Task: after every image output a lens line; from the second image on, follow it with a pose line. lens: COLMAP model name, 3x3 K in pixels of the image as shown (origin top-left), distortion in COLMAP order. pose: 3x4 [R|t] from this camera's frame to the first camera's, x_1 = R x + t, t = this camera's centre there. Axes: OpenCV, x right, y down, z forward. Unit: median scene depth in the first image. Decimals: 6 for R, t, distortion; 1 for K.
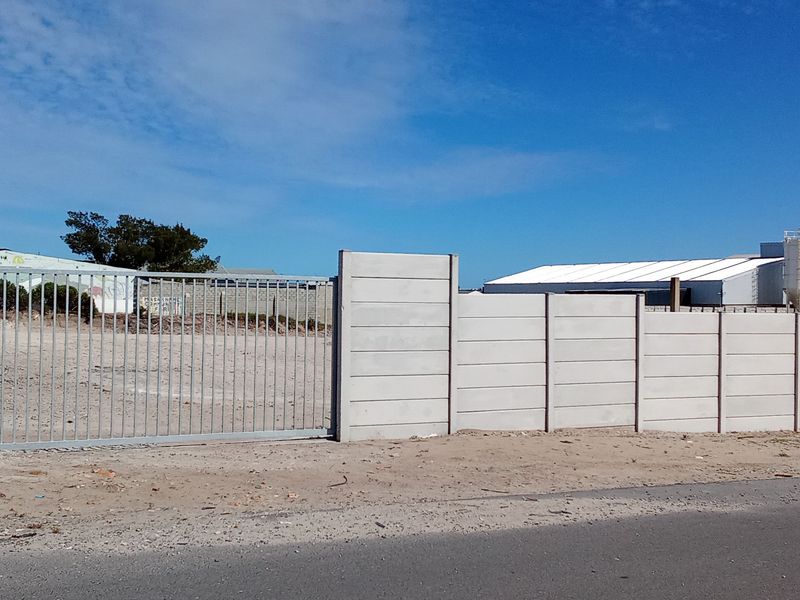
lens RADIAL K [[1077.2, 0, 402.8], [0, 1077.2, 293.8], [0, 0, 1]] dist [0.093408, 0.000000]
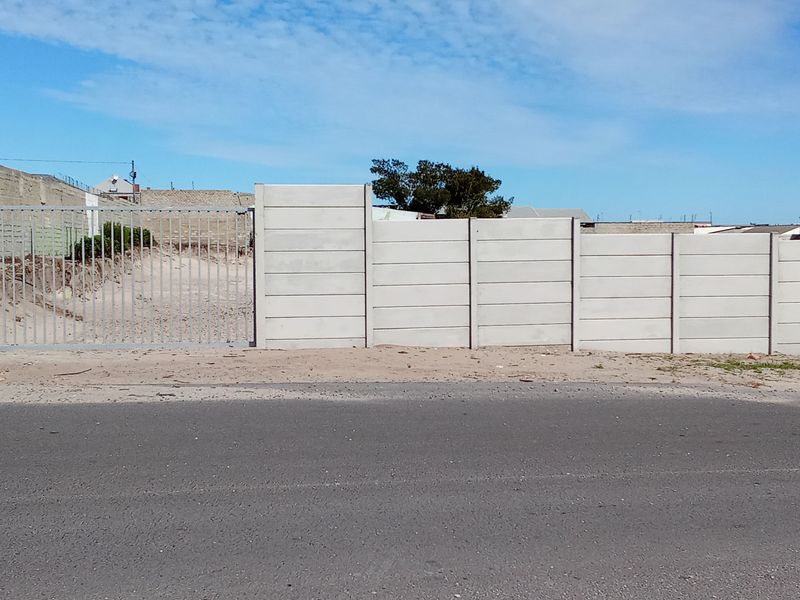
lens RADIAL K [[1077.2, 0, 401.2], [0, 1077.2, 299.5], [0, 0, 1]] dist [0.093408, 0.000000]
pose [[0.950413, -0.001221, -0.310987, 0.397683], [0.019825, 0.998196, 0.056668, 0.018050], [0.310357, -0.060023, 0.948723, -0.021992]]
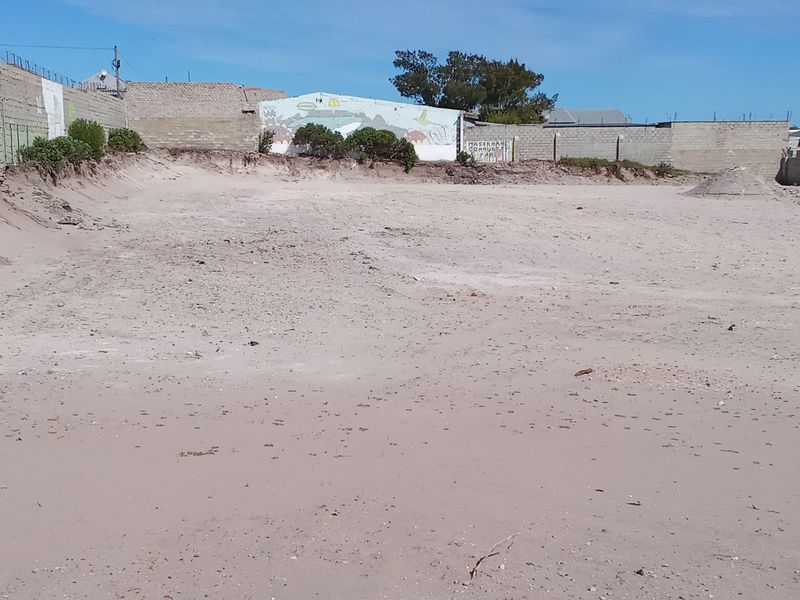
lens RADIAL K [[1077.2, 0, 396.5], [0, 1077.2, 303.9], [0, 0, 1]] dist [0.093408, 0.000000]
pose [[0.947747, 0.026735, -0.317899, -0.066637], [0.021213, 0.988996, 0.146416, 0.023910], [0.318316, -0.145509, 0.936751, 0.862513]]
